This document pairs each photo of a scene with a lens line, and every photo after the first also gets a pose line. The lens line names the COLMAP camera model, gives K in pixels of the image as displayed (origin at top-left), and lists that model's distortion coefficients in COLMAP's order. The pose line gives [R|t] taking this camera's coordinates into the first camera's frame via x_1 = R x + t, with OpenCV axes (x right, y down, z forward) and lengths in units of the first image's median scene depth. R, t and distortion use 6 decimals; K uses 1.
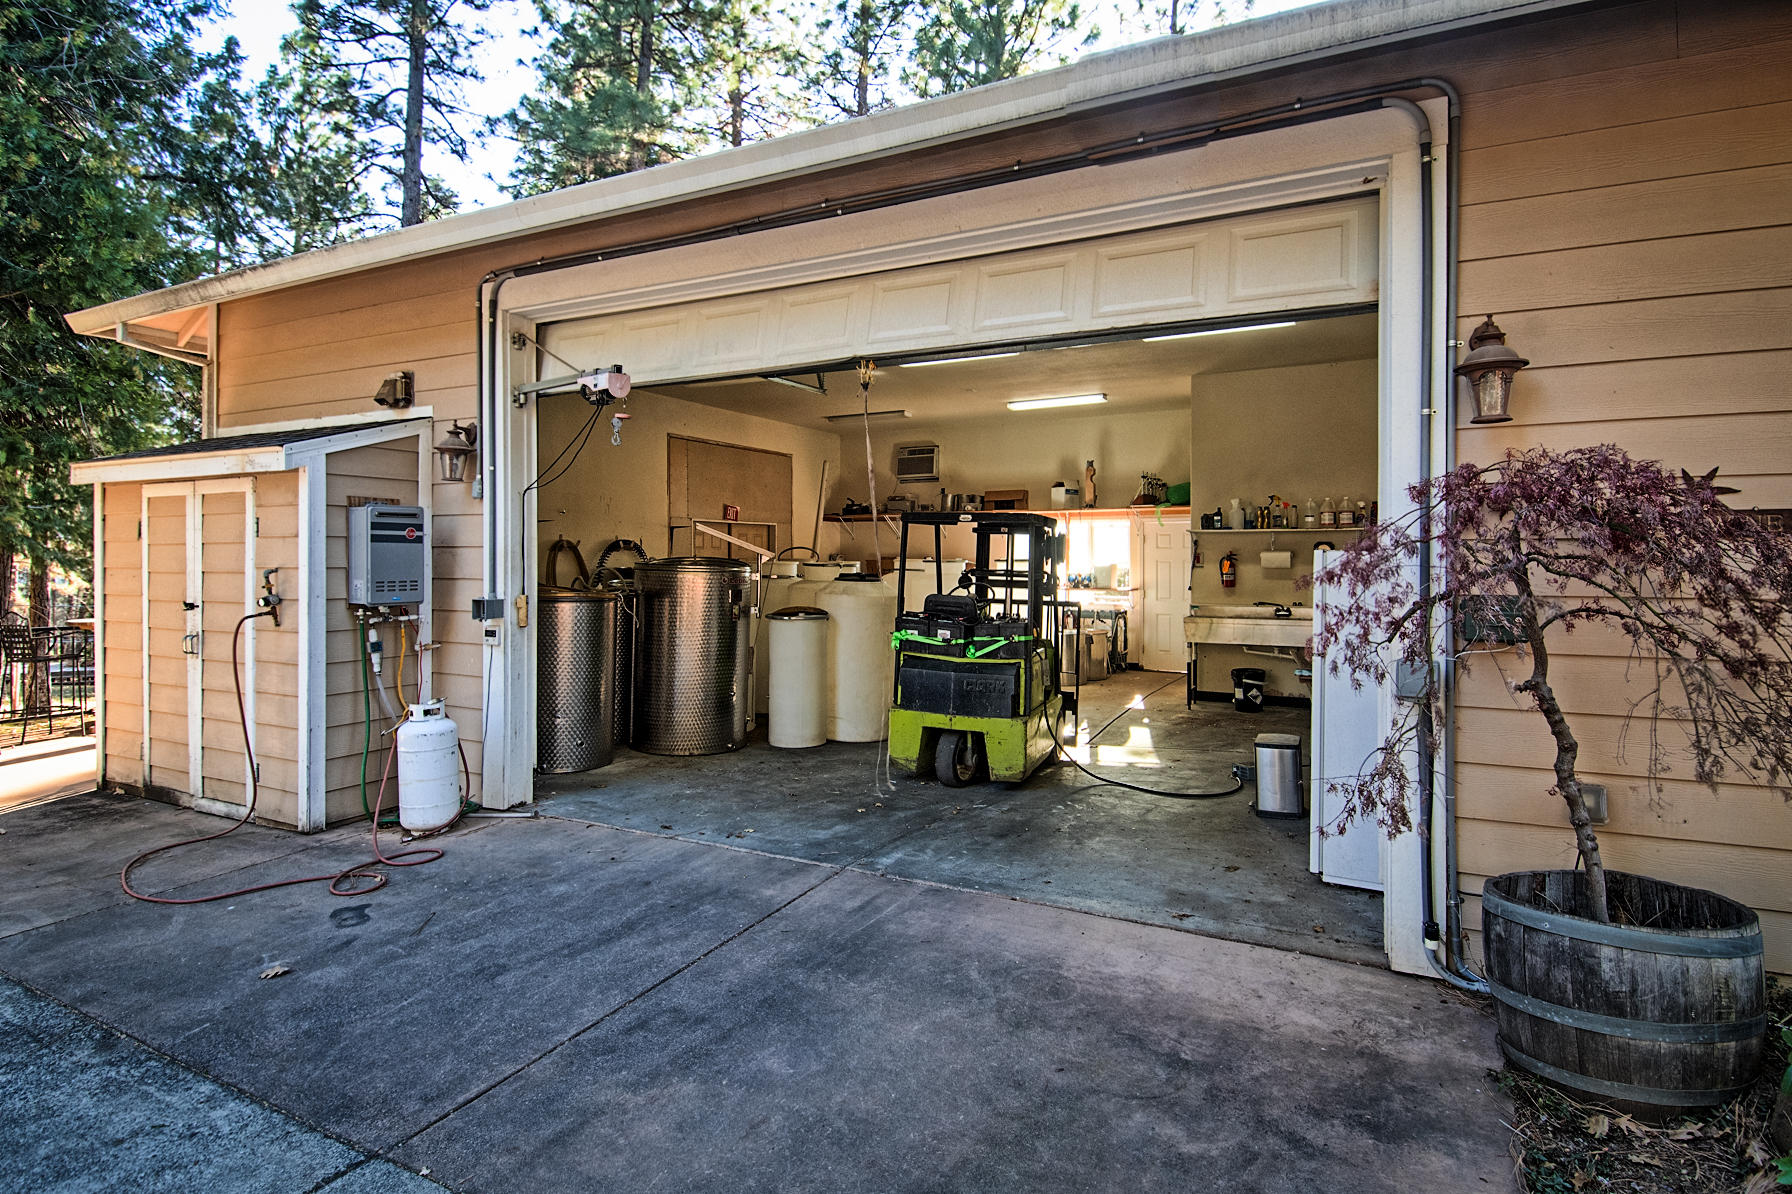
lens RADIAL K [[947.6, 0, 893.8], [0, 947.6, 562.3], [0, 0, 1]] dist [0.000277, -0.000341]
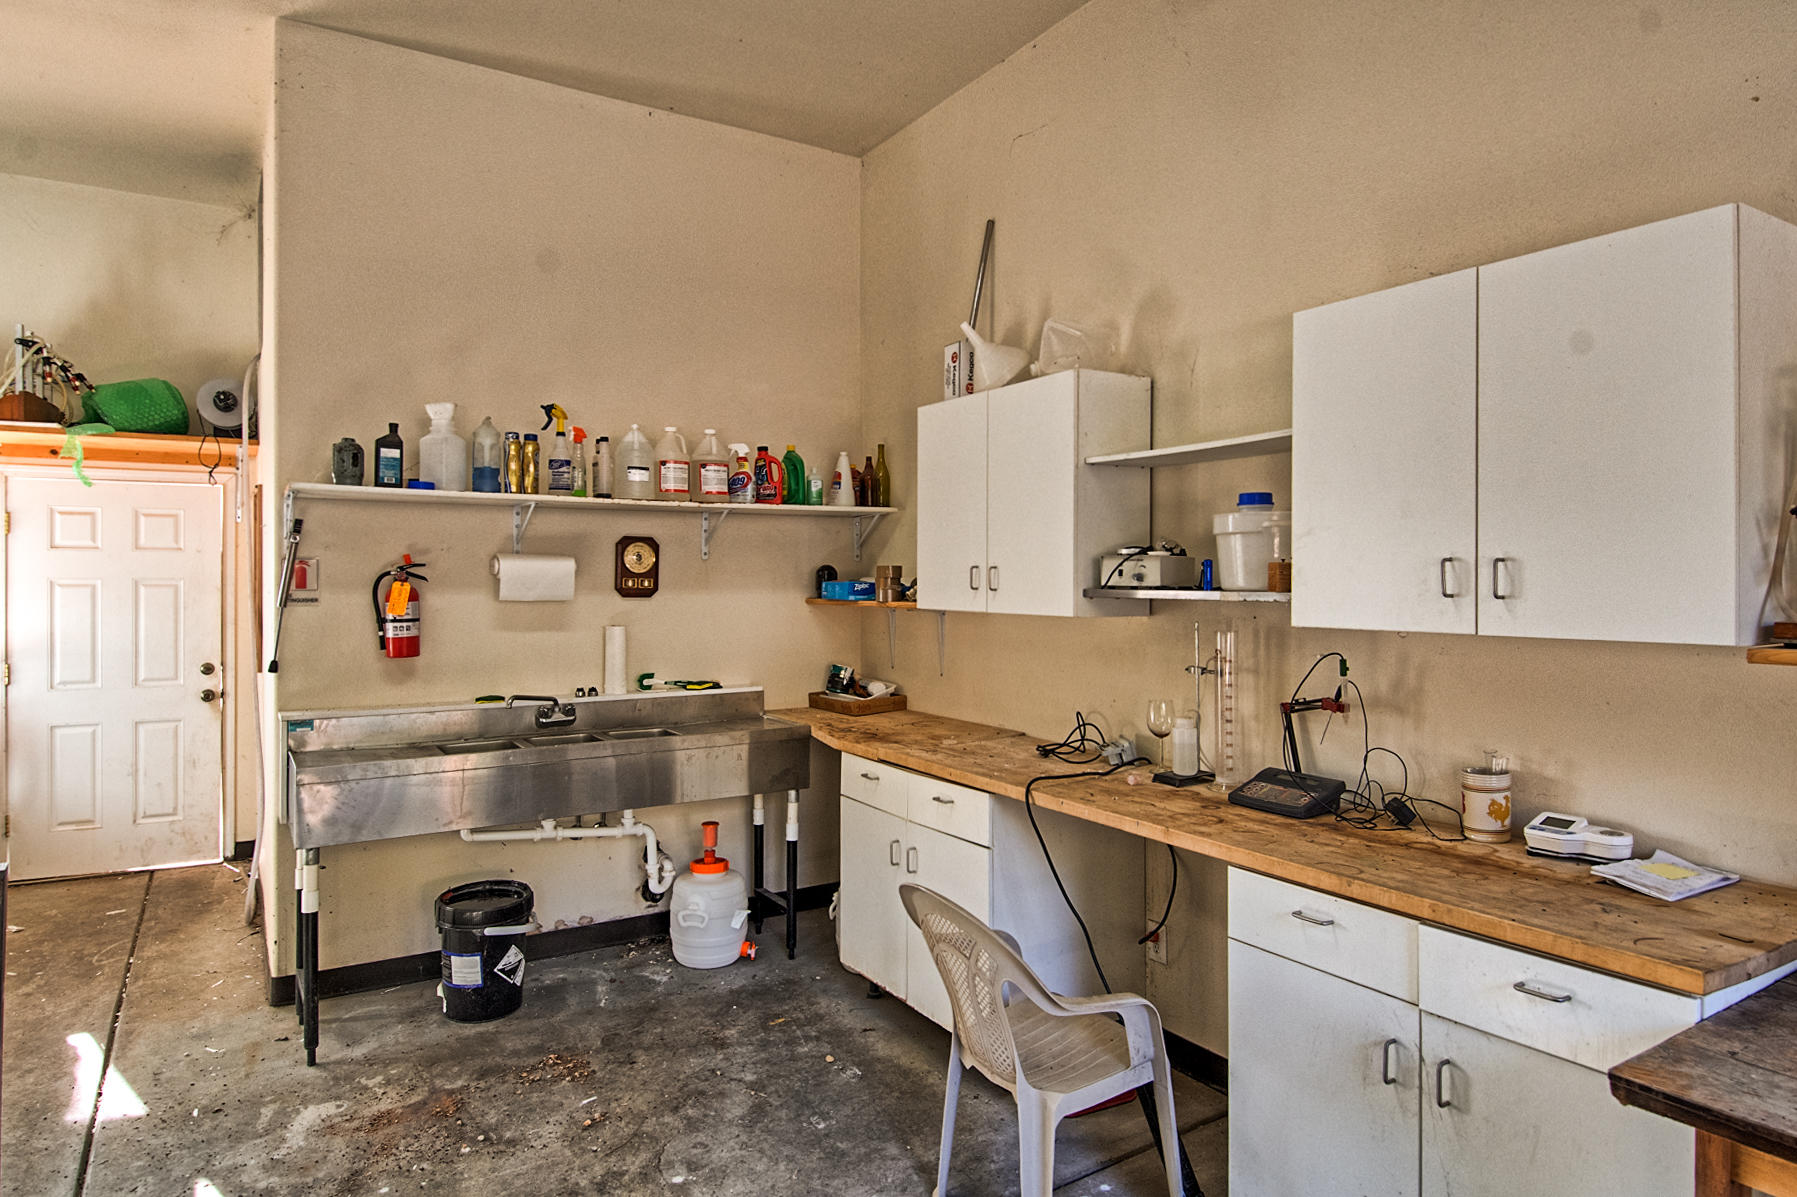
lens RADIAL K [[1070.4, 0, 900.0], [0, 1070.4, 584.0], [0, 0, 1]] dist [0.002562, 0.000509]
pose [[0.506518, -0.002332, 0.862226, 0.109747], [0.003240, 0.999994, 0.000801, -0.000956], [-0.862223, 0.002388, 0.506523, 0.664464]]
